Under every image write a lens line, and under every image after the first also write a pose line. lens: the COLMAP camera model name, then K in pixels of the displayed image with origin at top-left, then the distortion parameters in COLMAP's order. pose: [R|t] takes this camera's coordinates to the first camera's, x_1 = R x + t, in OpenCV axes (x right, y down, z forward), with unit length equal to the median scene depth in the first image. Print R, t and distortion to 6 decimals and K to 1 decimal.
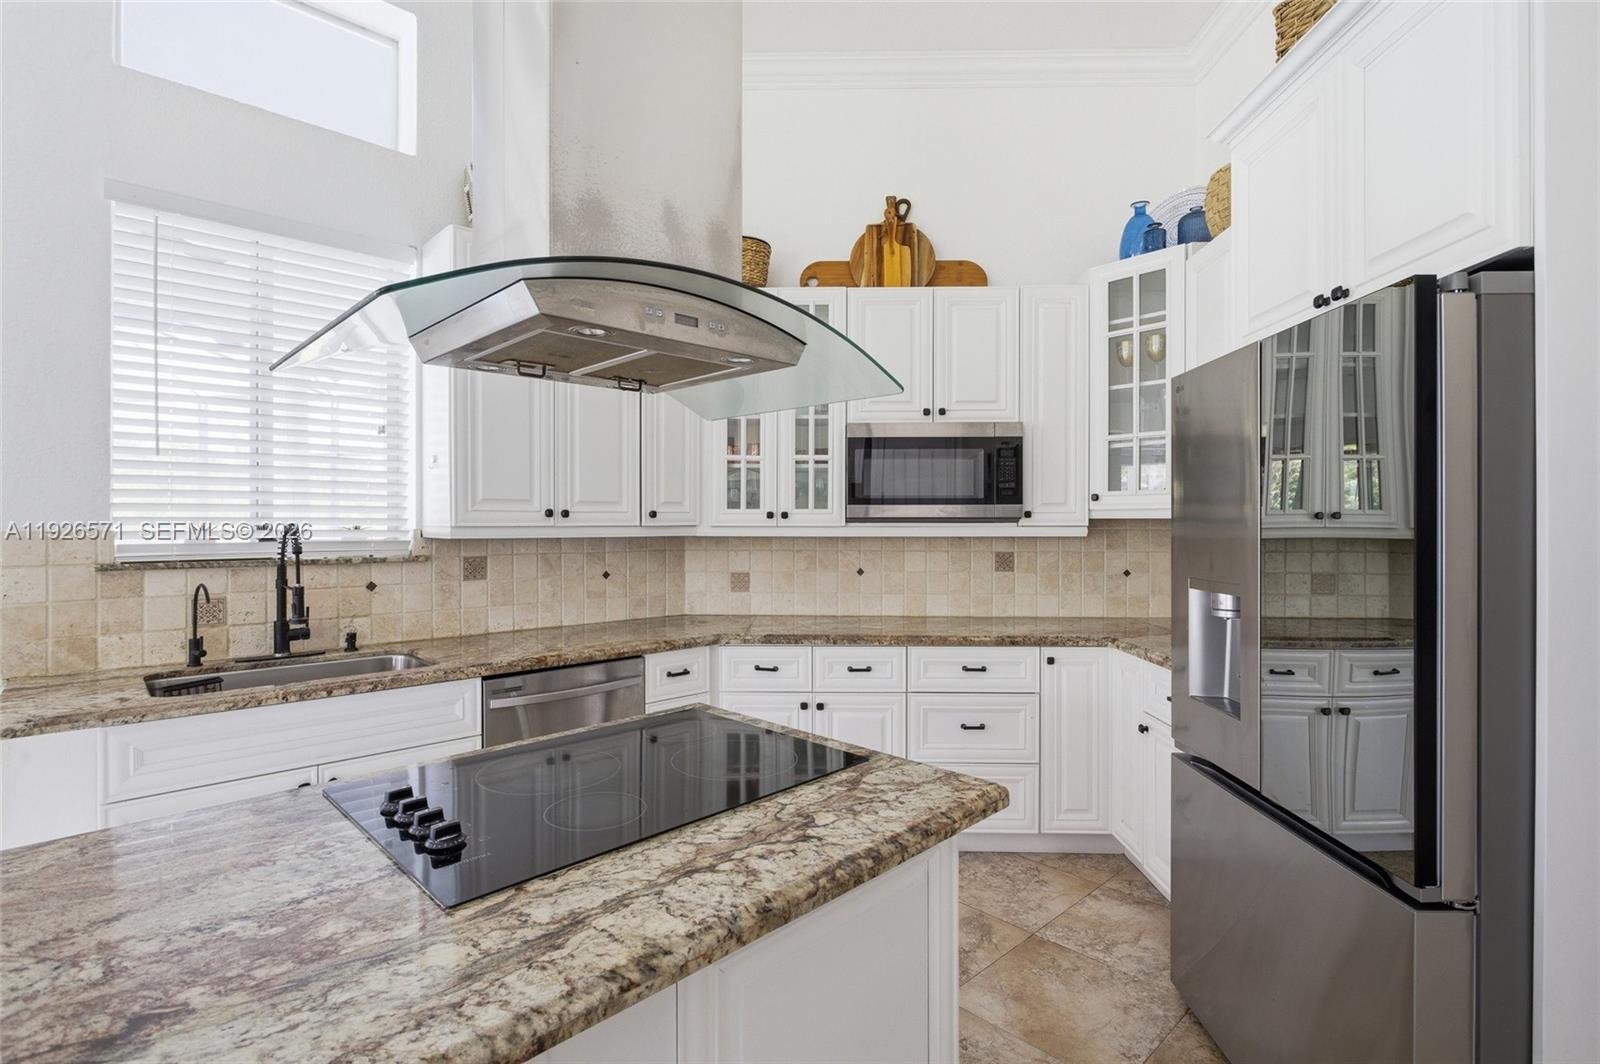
lens RADIAL K [[760.9, 0, 800.0], [0, 760.9, 532.0], [0, 0, 1]] dist [0.000726, 0.000210]
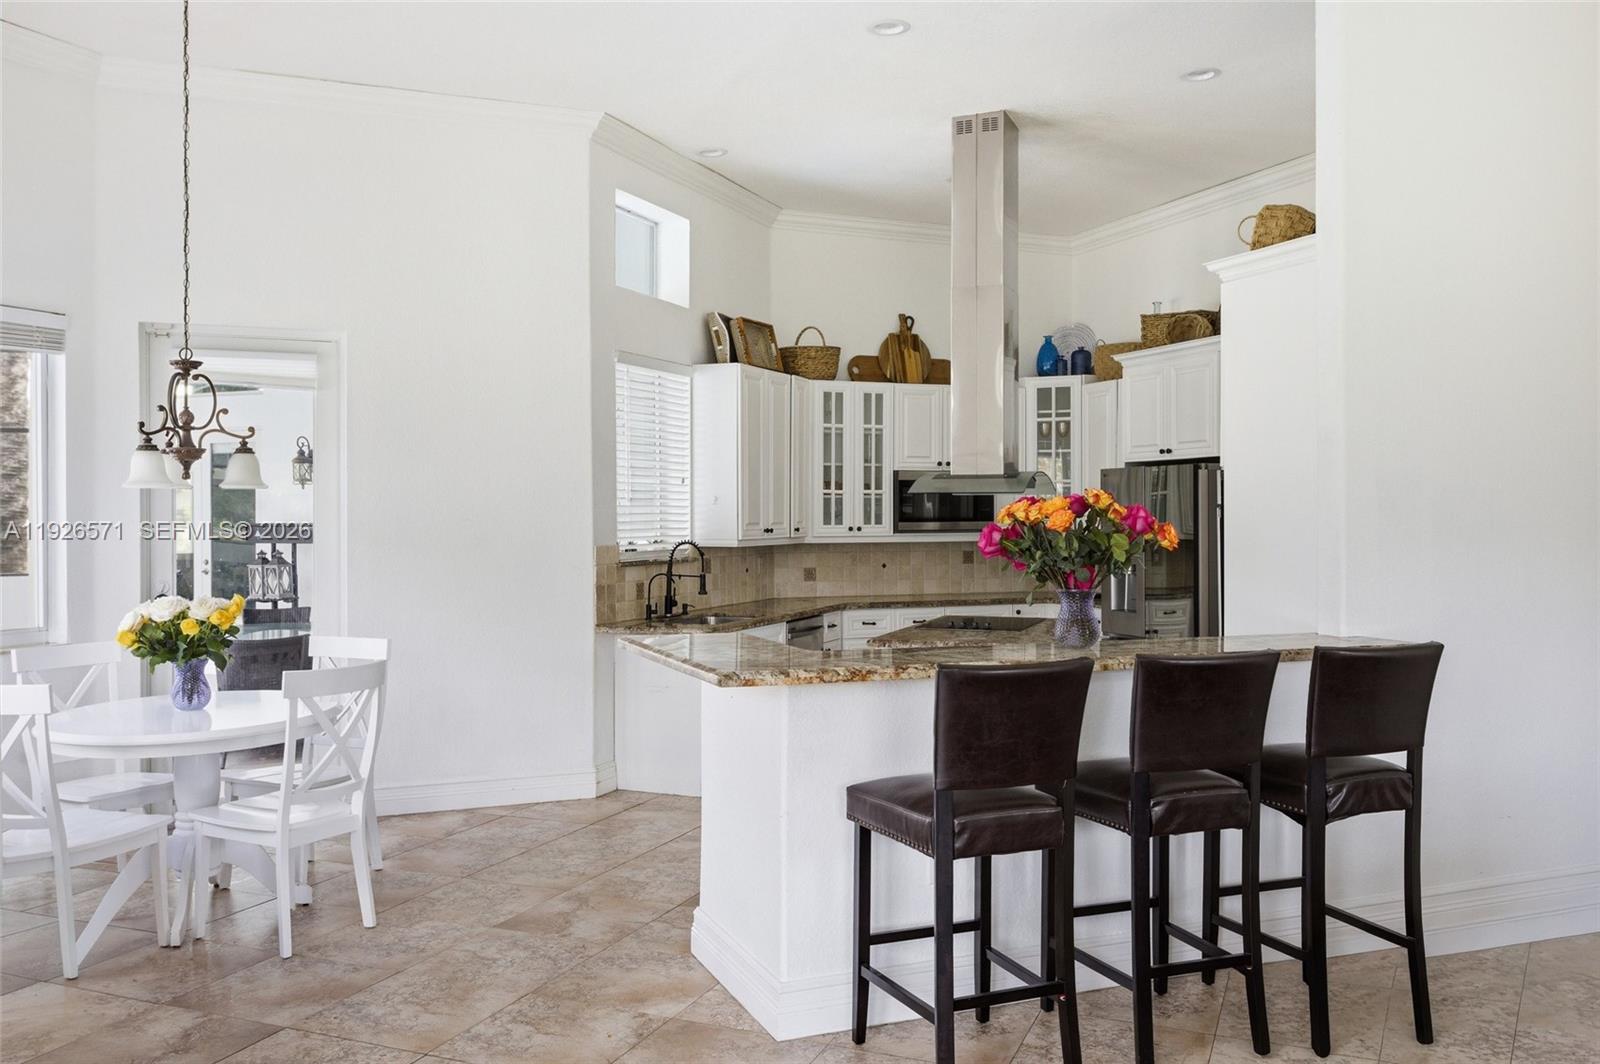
lens RADIAL K [[1308.0, 0, 800.0], [0, 1308.0, 532.0], [0, 0, 1]] dist [-0.000354, -0.000050]
pose [[0.914802, -0.009777, 0.403783, -1.200382], [0.007677, 0.999947, 0.006822, -0.034767], [-0.403829, -0.003141, 0.914829, -1.381017]]
